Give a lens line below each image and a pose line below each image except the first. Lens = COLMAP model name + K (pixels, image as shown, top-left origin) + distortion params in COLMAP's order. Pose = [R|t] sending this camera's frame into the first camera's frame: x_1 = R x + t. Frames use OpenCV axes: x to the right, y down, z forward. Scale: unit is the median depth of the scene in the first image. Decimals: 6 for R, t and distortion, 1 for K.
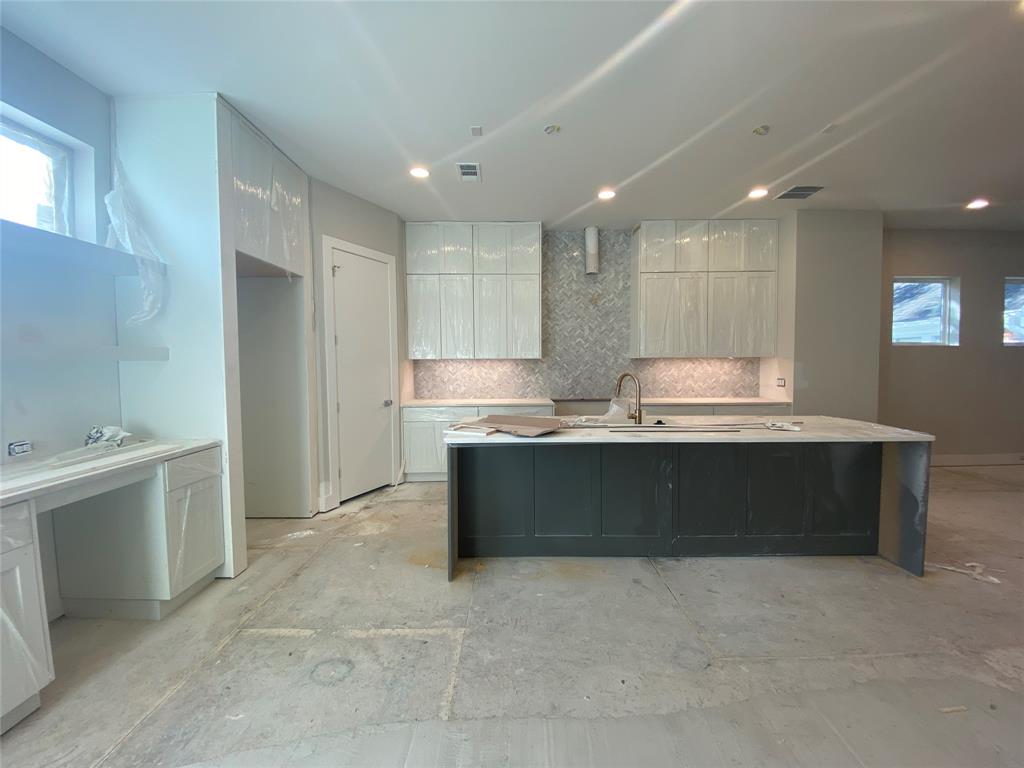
lens RADIAL K [[412.0, 0, 515.2], [0, 412.0, 381.2], [0, 0, 1]] dist [0.033826, -0.027977]
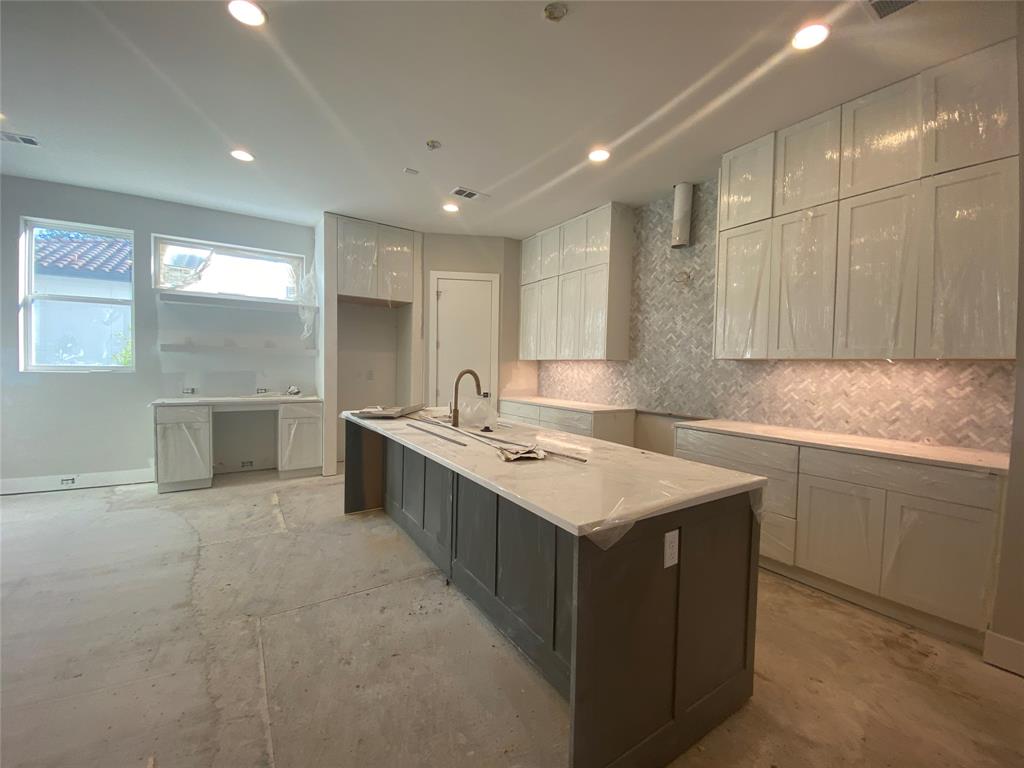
lens RADIAL K [[416.1, 0, 515.0], [0, 416.1, 381.4], [0, 0, 1]] dist [0.032811, -0.026067]
pose [[0.547482, 0.047402, -0.835474, 0.650200], [-0.062986, 0.997896, 0.015343, -0.009877], [0.834444, 0.044223, 0.549316, 0.340568]]
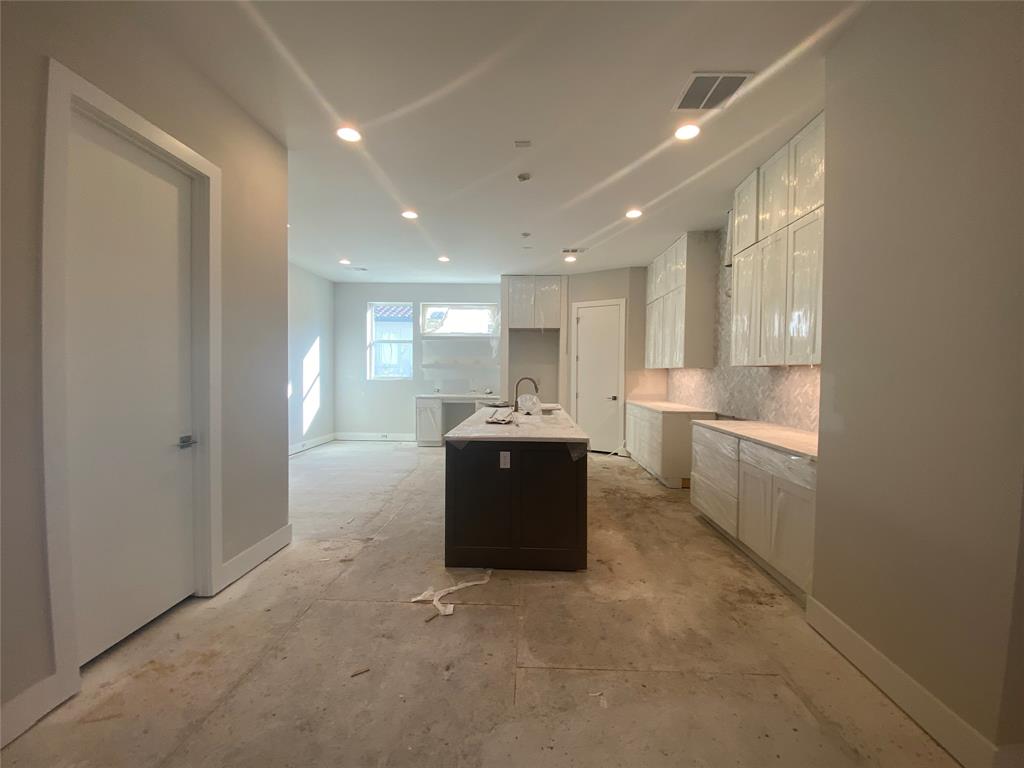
lens RADIAL K [[412.0, 0, 515.2], [0, 412.0, 381.2], [0, 0, 1]] dist [0.033826, -0.027977]
pose [[-0.038037, 0.028515, -0.998869, 1.018406], [-0.053909, 0.998079, 0.030545, -0.028803], [0.997821, 0.055010, -0.036426, 0.593597]]
